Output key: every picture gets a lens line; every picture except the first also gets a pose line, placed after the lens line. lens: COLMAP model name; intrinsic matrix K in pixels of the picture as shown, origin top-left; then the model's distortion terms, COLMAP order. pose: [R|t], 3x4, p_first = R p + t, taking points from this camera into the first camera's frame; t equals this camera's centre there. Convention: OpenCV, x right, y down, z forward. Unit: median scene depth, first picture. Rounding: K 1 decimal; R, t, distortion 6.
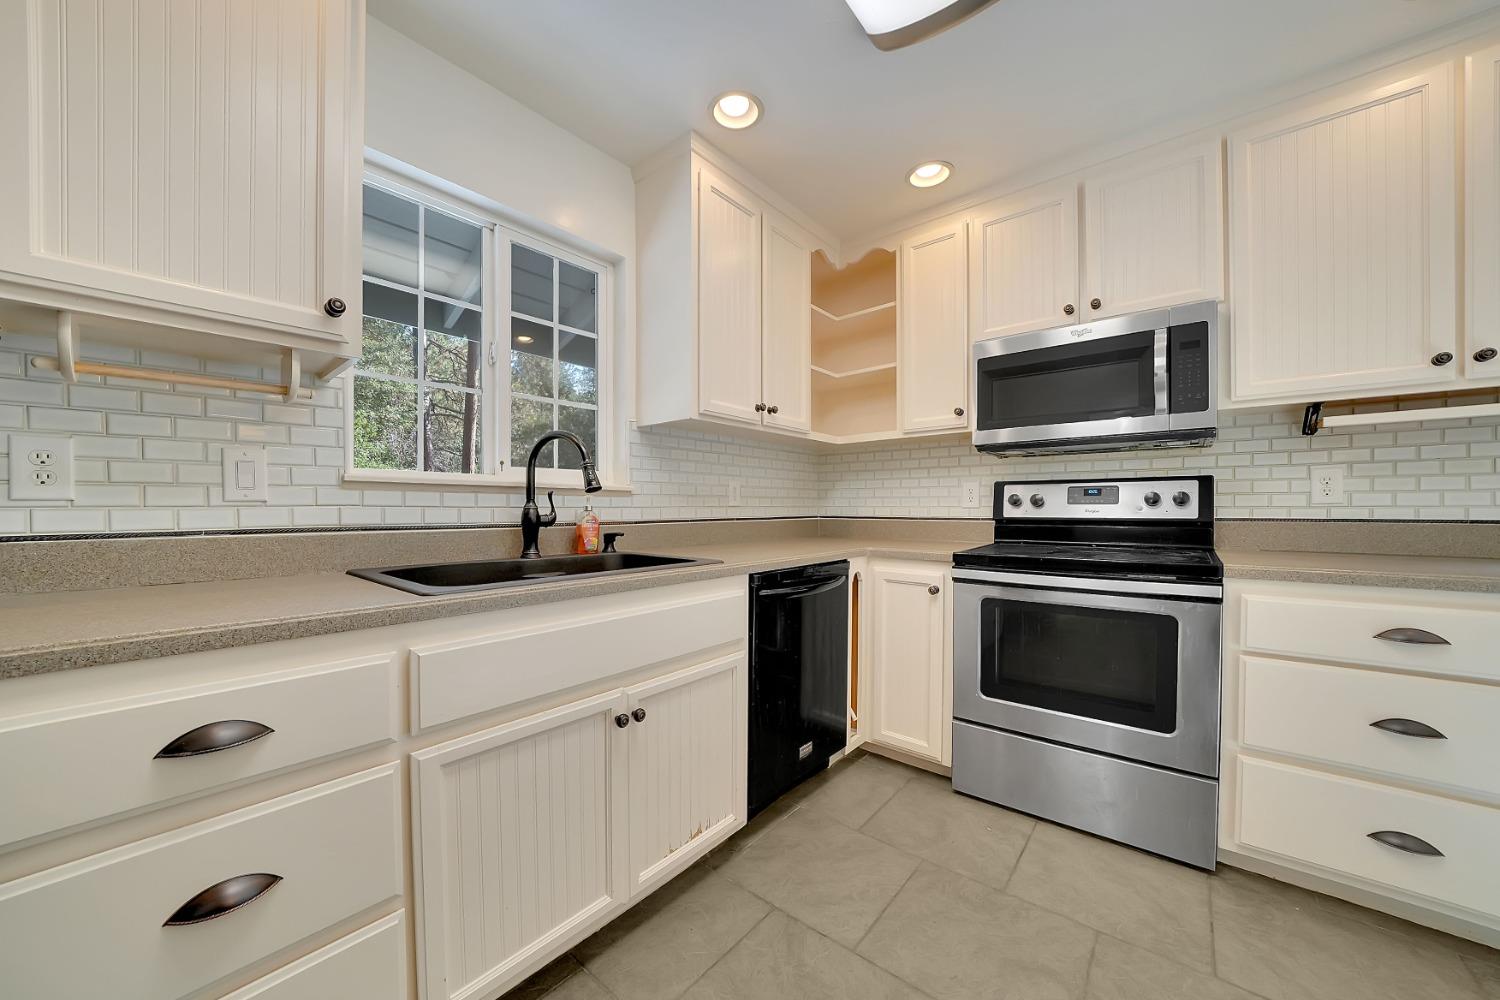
lens RADIAL K [[534.5, 0, 729.3], [0, 534.5, 513.4], [0, 0, 1]] dist [-0.020807, 0.000003]
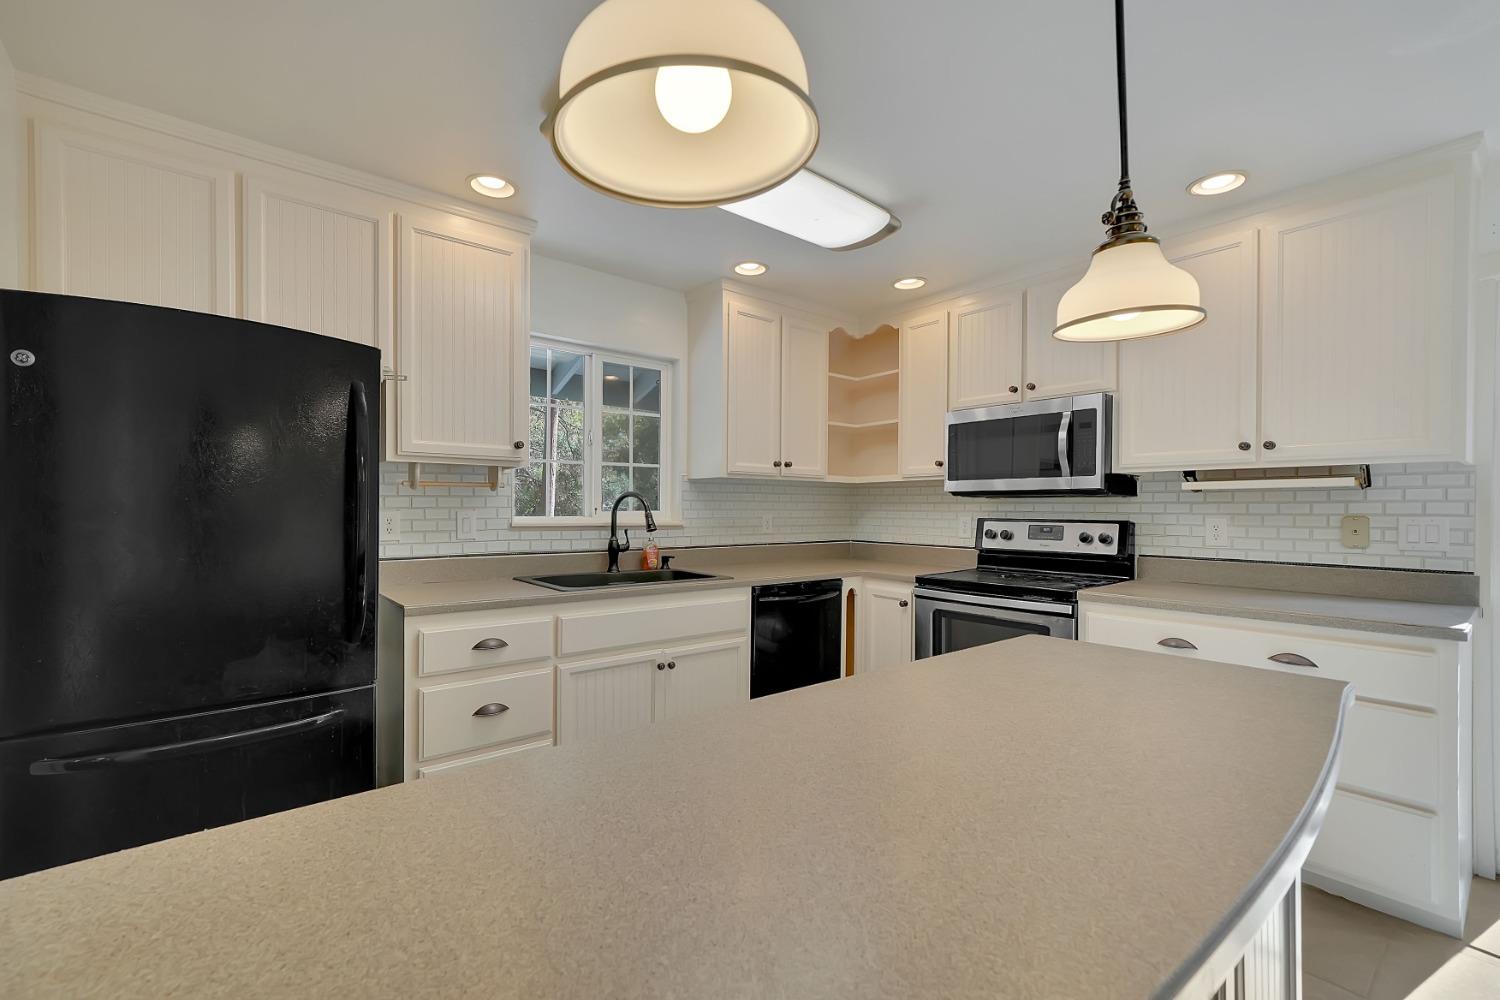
lens RADIAL K [[640.3, 0, 732.1], [0, 640.3, 513.6], [0, 0, 1]] dist [0.003158, 0.000154]
pose [[0.984577, 0.010494, -0.174639, 0.257649], [-0.011213, 0.999932, -0.003128, -0.074552], [0.174594, 0.005038, 0.984628, -0.685427]]
